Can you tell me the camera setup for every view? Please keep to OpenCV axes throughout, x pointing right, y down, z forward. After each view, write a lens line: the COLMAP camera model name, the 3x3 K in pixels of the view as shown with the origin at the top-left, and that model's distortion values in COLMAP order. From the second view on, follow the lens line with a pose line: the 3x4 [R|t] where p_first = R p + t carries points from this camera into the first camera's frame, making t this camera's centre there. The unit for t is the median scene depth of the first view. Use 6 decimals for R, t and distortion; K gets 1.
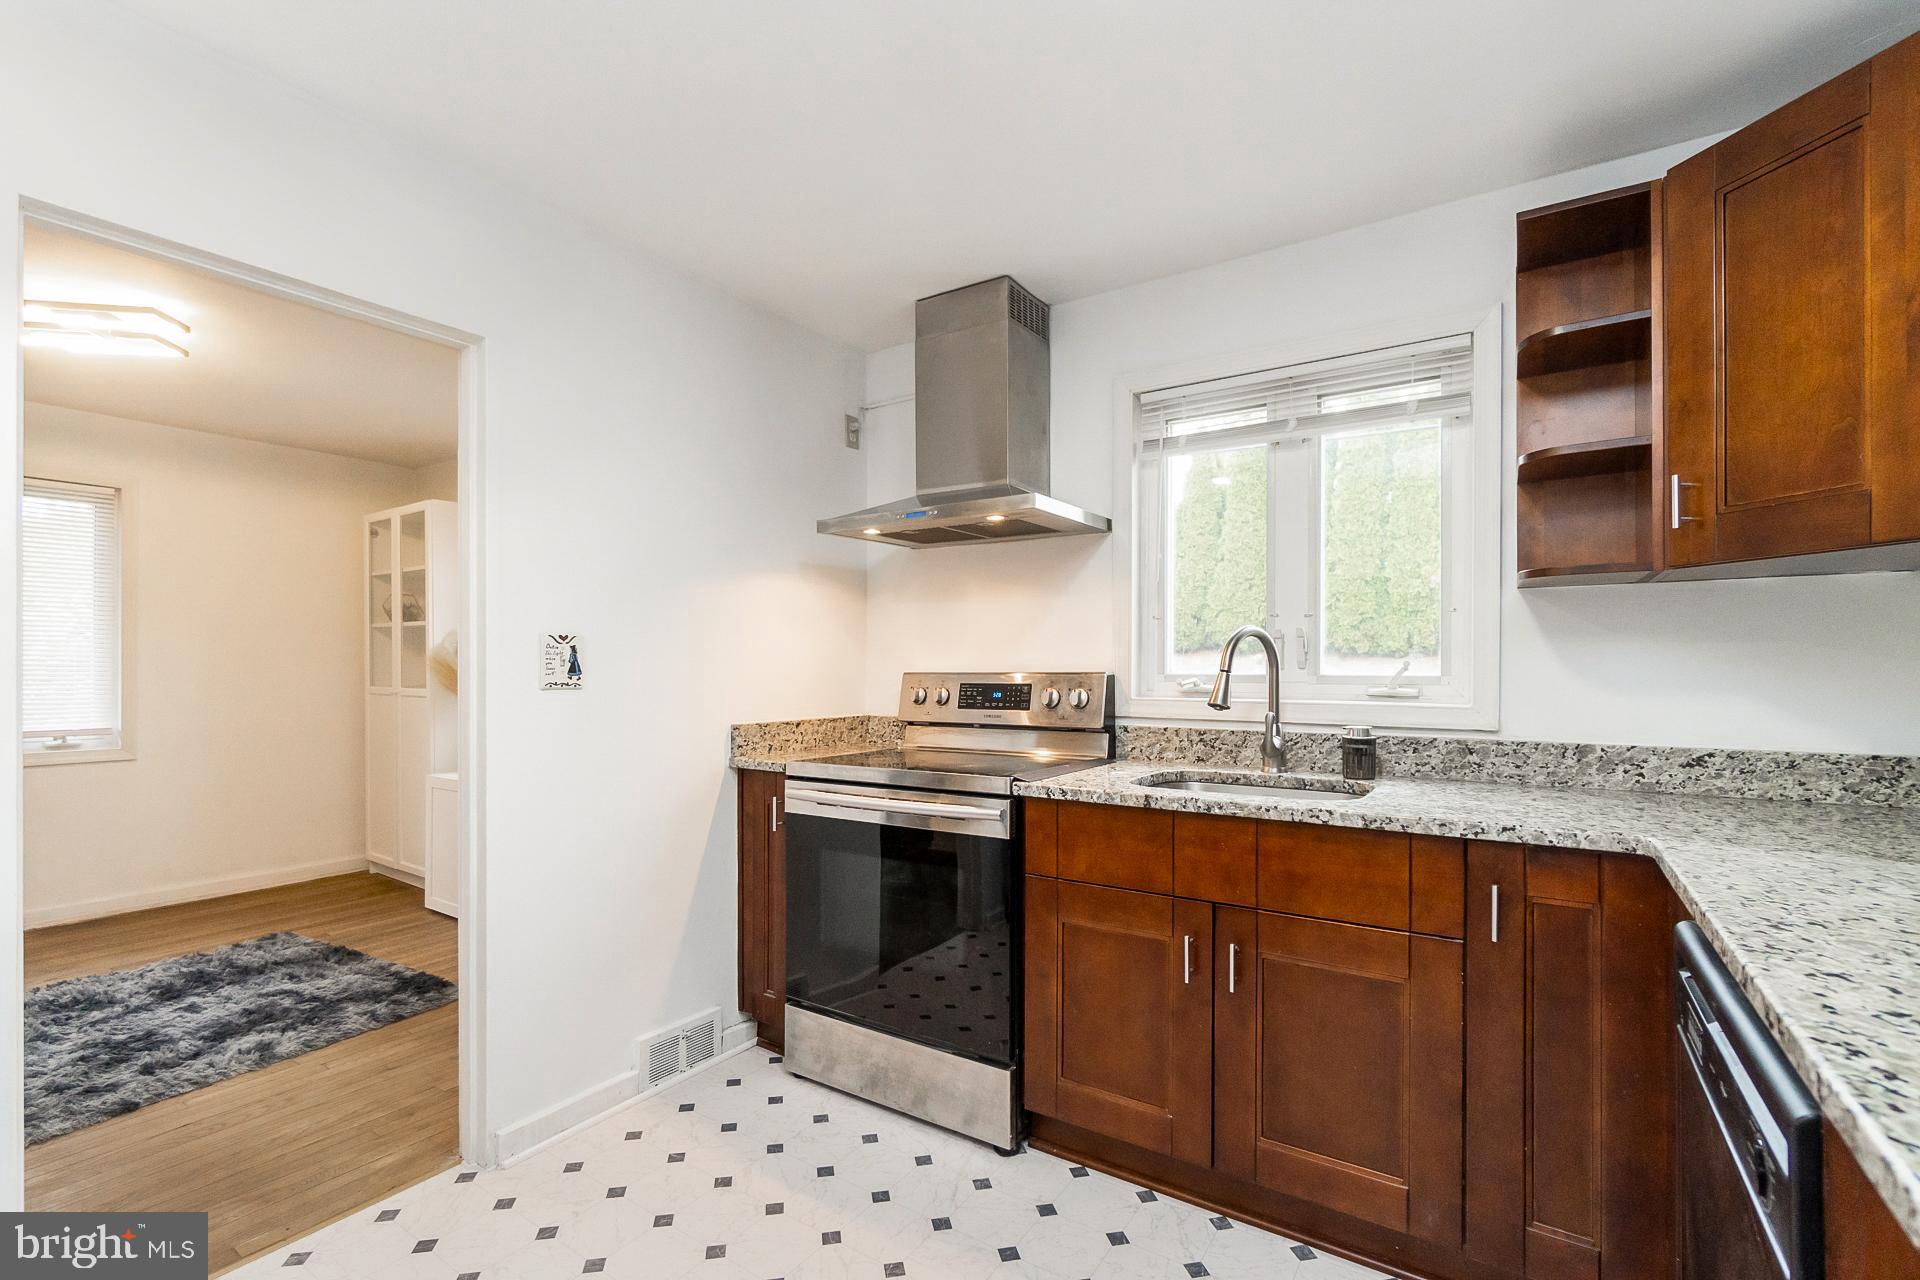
lens RADIAL K [[858.6, 0, 941.5], [0, 858.6, 667.4], [0, 0, 1]] dist [-0.001153, 0.000039]
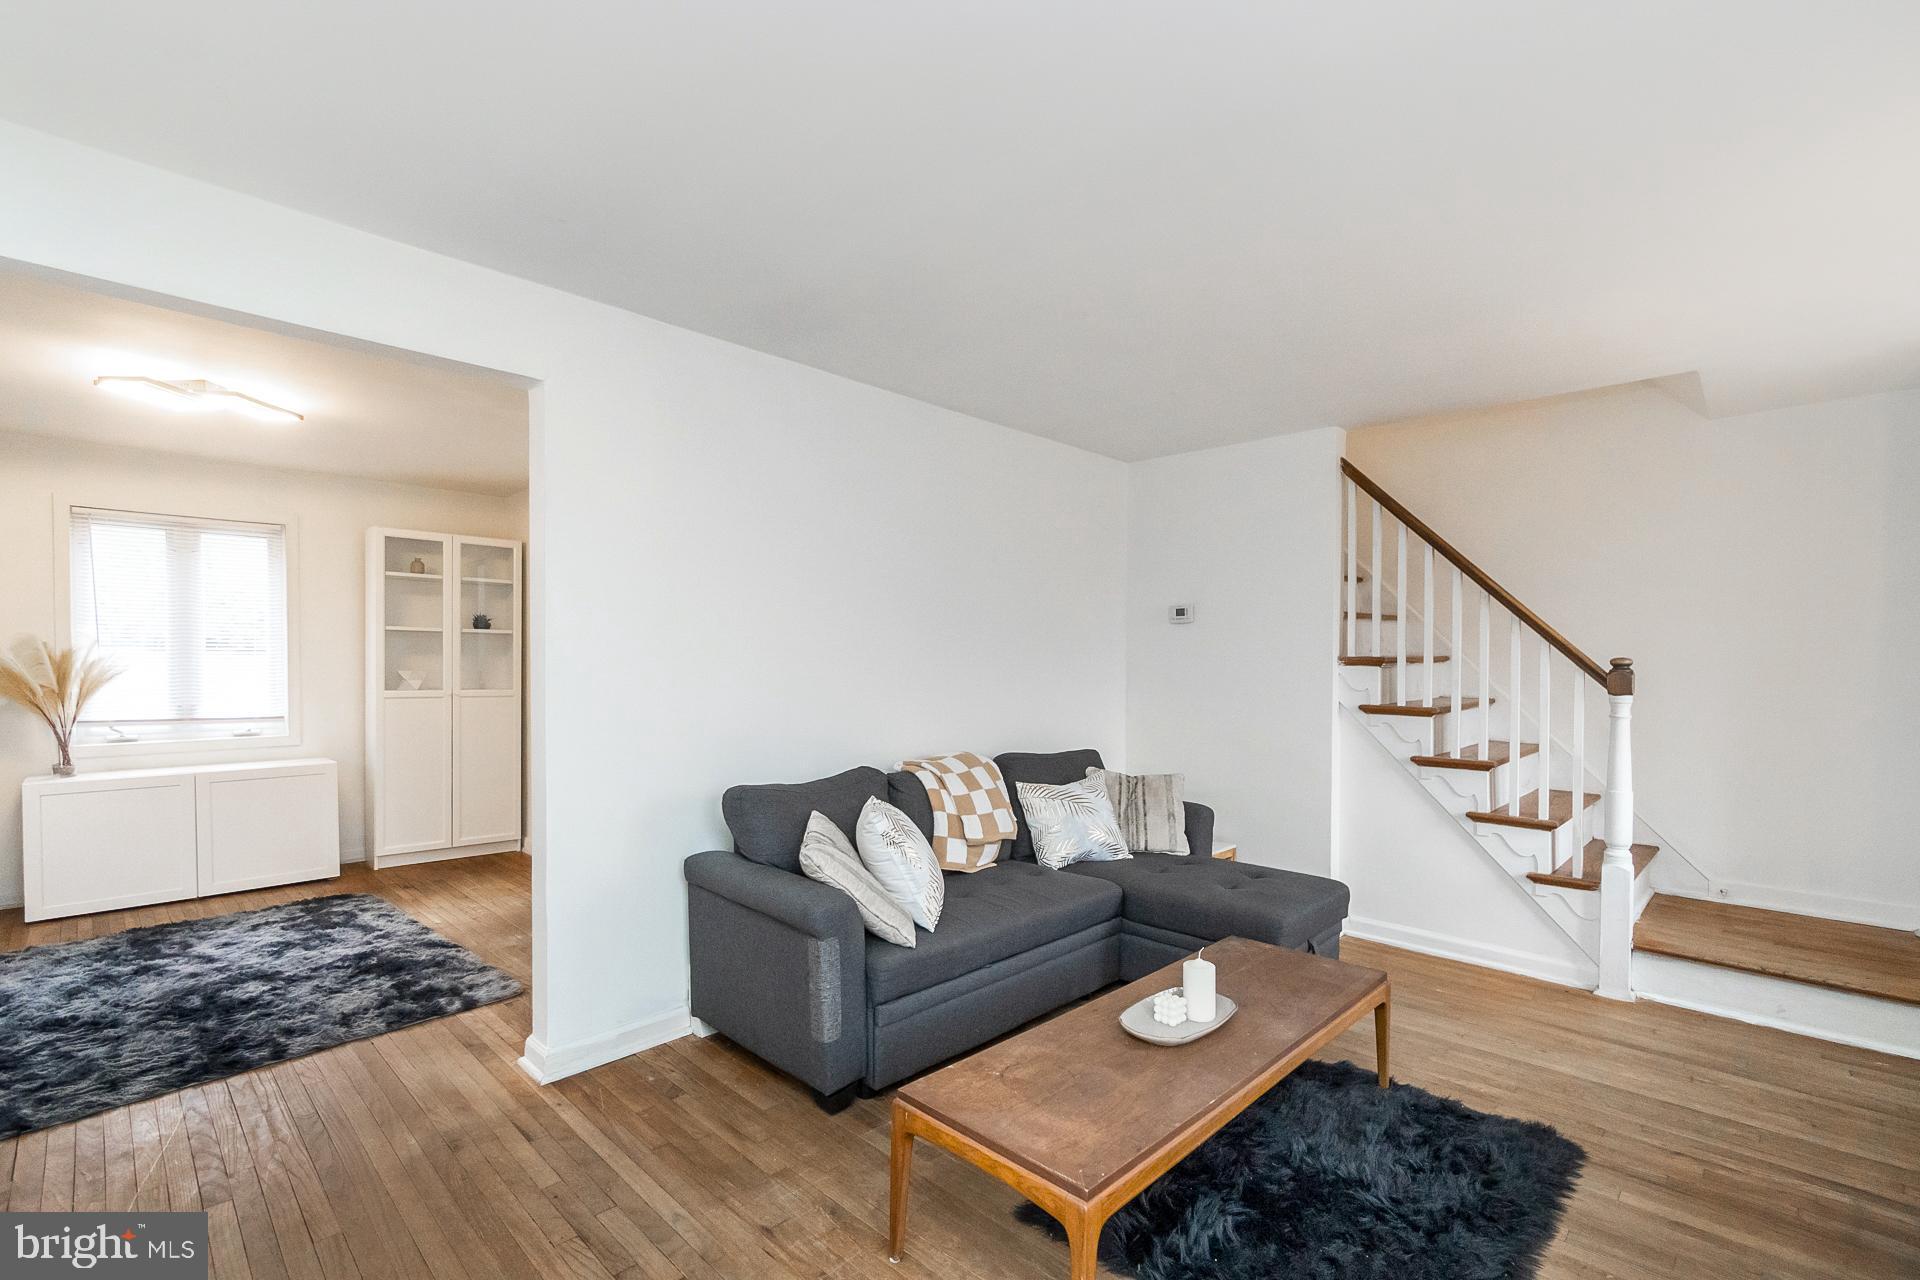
lens RADIAL K [[856.7, 0, 964.5], [0, 856.7, 684.9], [0, 0, 1]] dist [0.000444, -0.000144]
pose [[0.173941, -0.031609, 0.984249, -2.520257], [-0.005152, 0.999442, 0.033008, -0.045157], [-0.984743, -0.010812, 0.173681, -0.378241]]
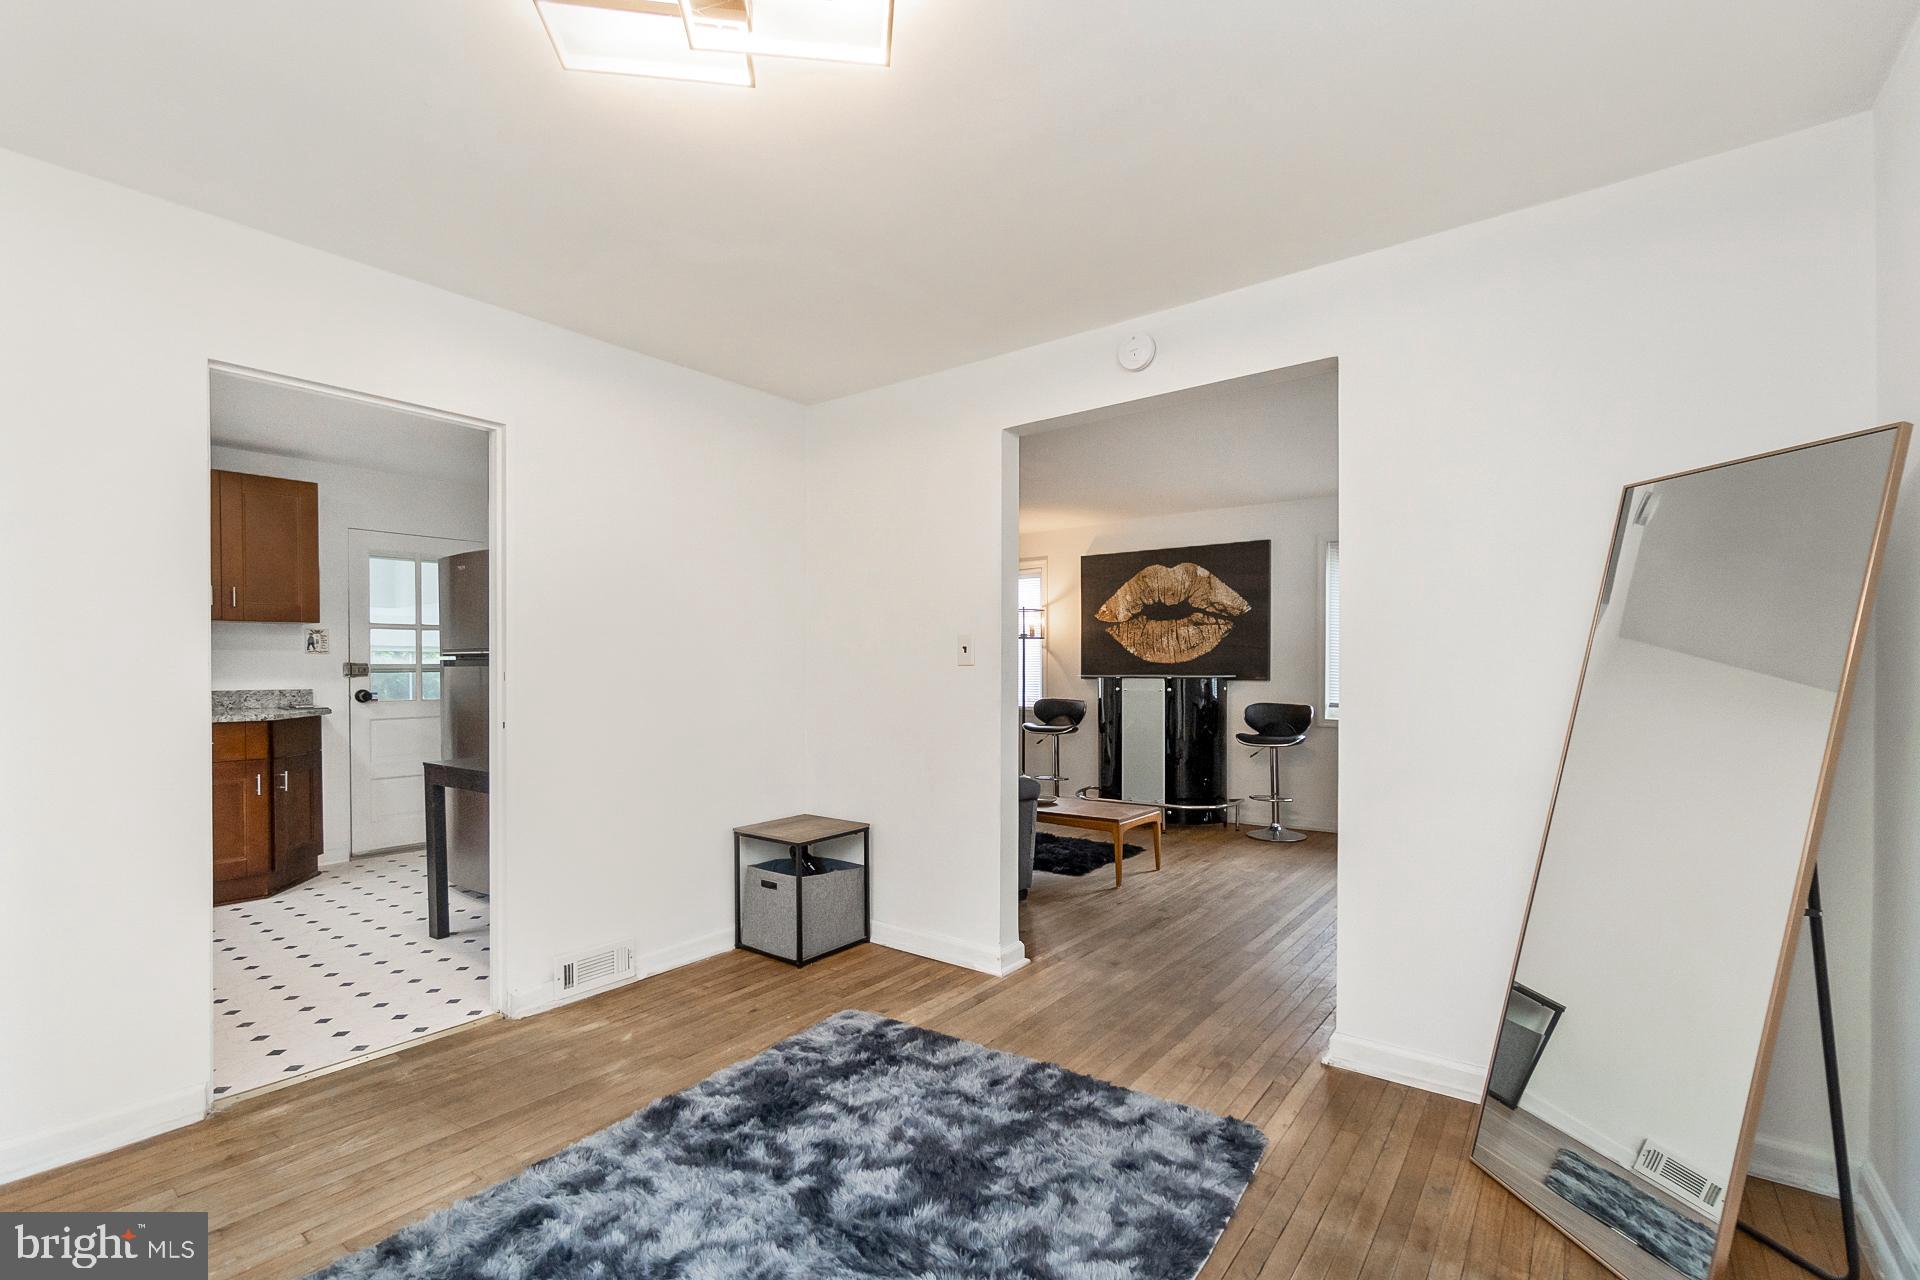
lens RADIAL K [[846.4, 0, 958.7], [0, 846.4, 686.4], [0, 0, 1]] dist [-0.015027, -0.000018]
pose [[-0.998759, -0.010054, 0.048778, -1.450550], [-0.009066, 0.999750, 0.020422, 0.007941], [-0.048971, 0.019955, -0.998601, 1.866707]]
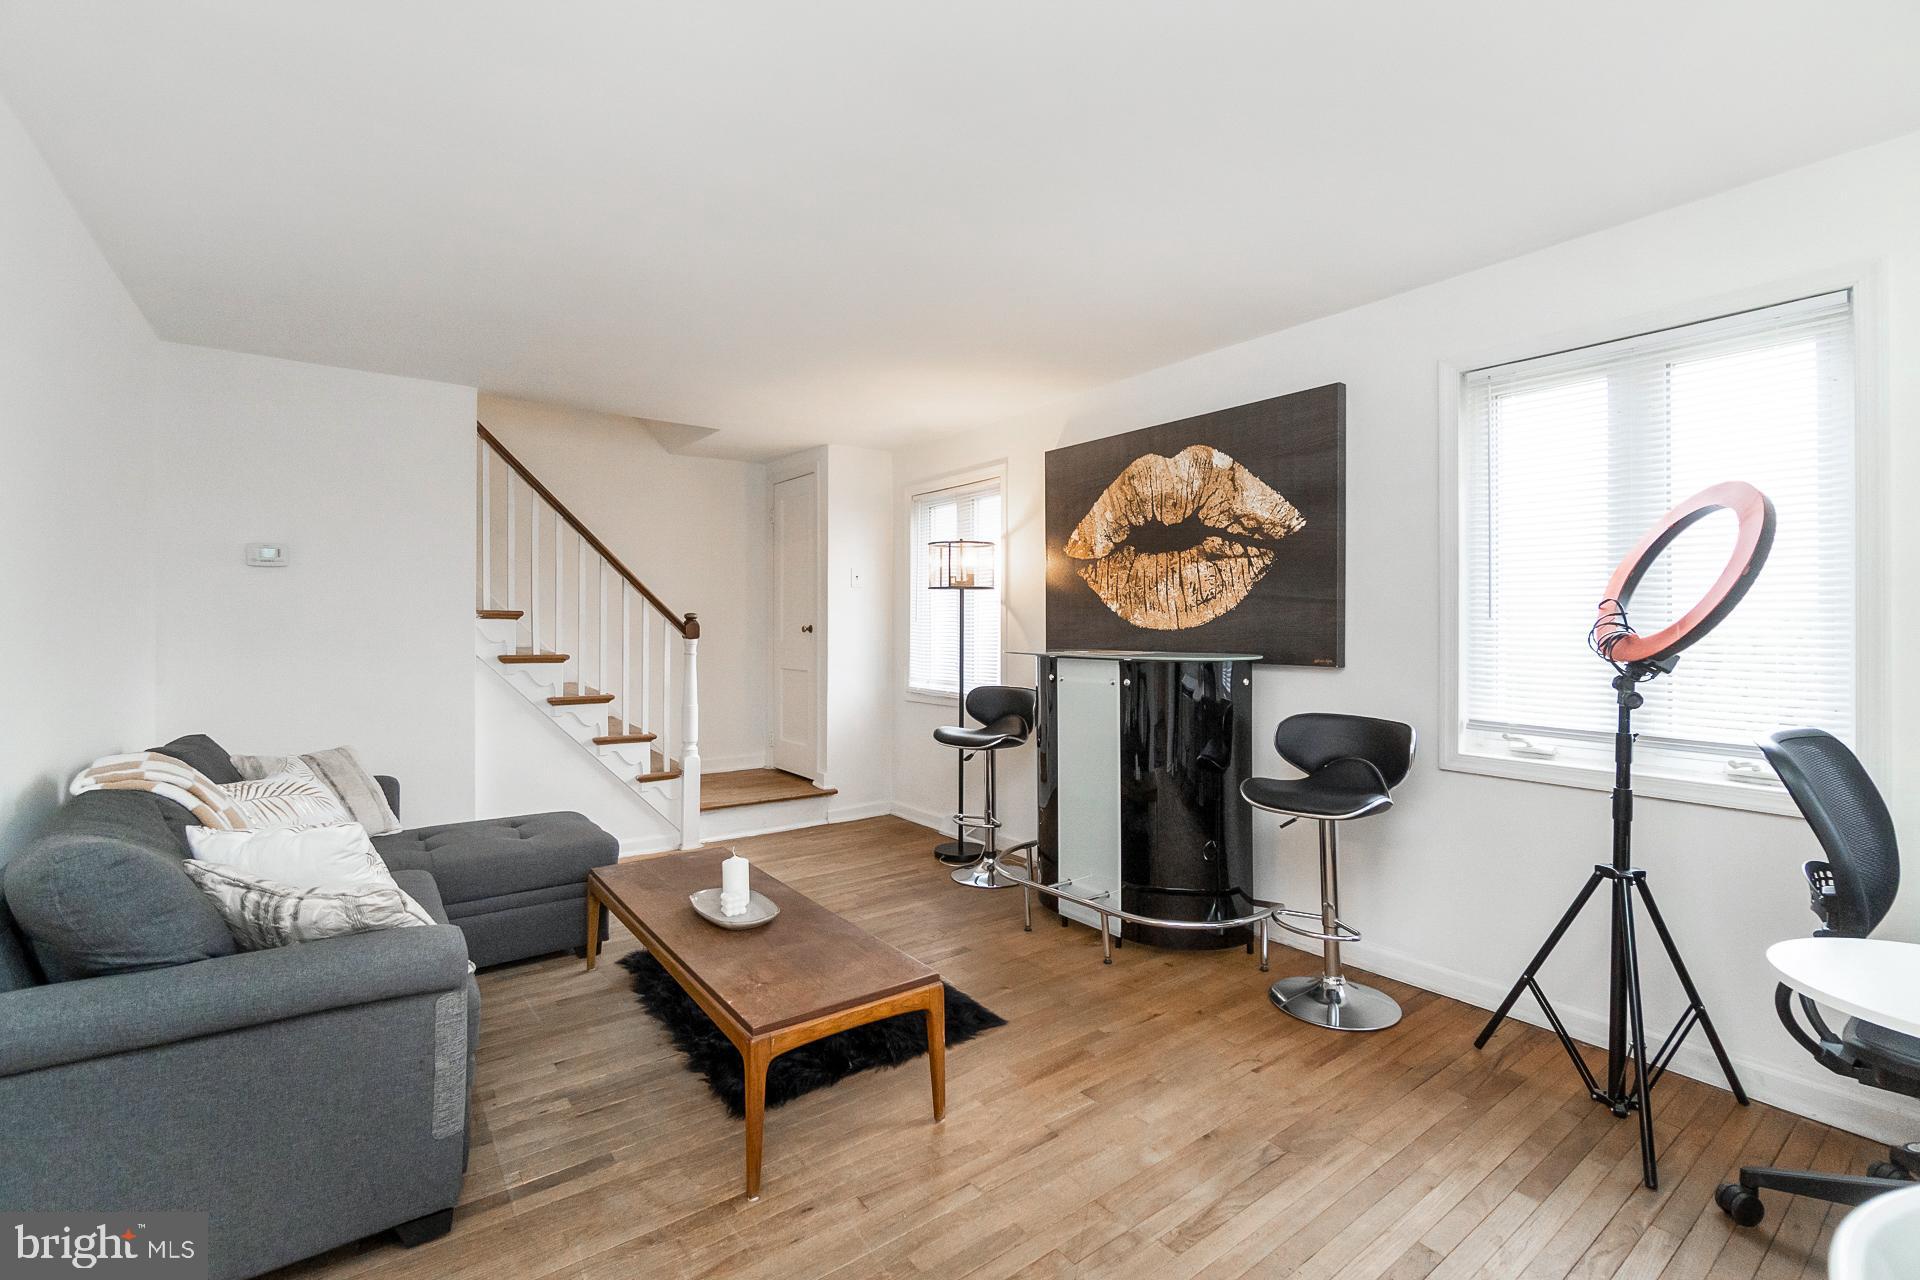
lens RADIAL K [[828.6, 0, 961.0], [0, 828.6, 625.0], [0, 0, 1]] dist [-0.015389, -0.000083]
pose [[-0.942982, -0.008989, 0.332721, -2.200220], [-0.008230, 0.999959, 0.003690, -0.032293], [-0.332741, 0.000742, -0.943018, 0.505027]]
